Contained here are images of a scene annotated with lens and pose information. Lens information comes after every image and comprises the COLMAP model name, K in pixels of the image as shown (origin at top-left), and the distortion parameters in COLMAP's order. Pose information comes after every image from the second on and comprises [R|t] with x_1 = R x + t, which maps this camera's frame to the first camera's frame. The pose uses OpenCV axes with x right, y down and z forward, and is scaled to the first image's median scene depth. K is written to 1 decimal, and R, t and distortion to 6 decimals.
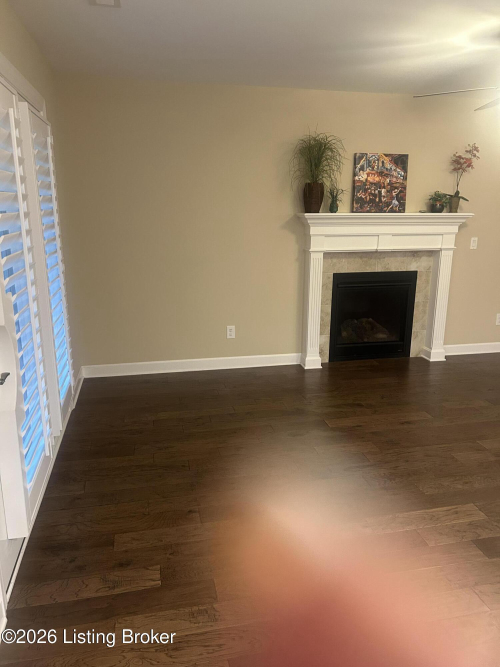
lens RADIAL K [[502.7, 0, 249.9], [0, 502.7, 339.1], [0, 0, 1]] dist [0.000991, 0.001589]
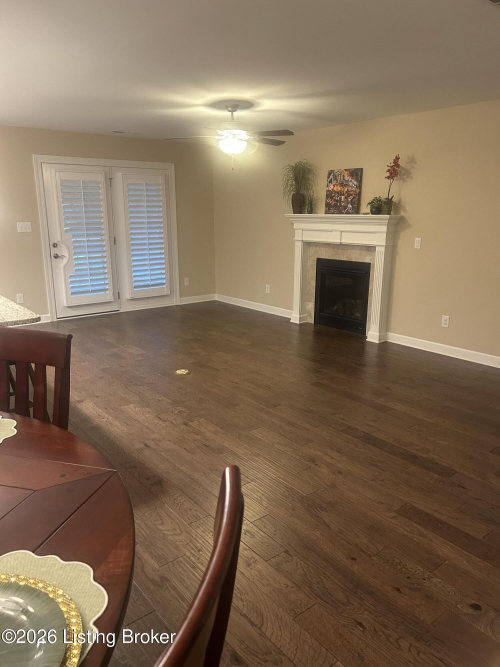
lens RADIAL K [[502.7, 0, 251.1], [0, 502.7, 330.7], [0, 0, 1]] dist [0.000991, 0.001589]
pose [[0.460820, 0.208481, -0.862659, 1.346046], [-0.217553, 0.968896, 0.117942, -0.062746], [0.860416, 0.133324, 0.491842, 0.202518]]
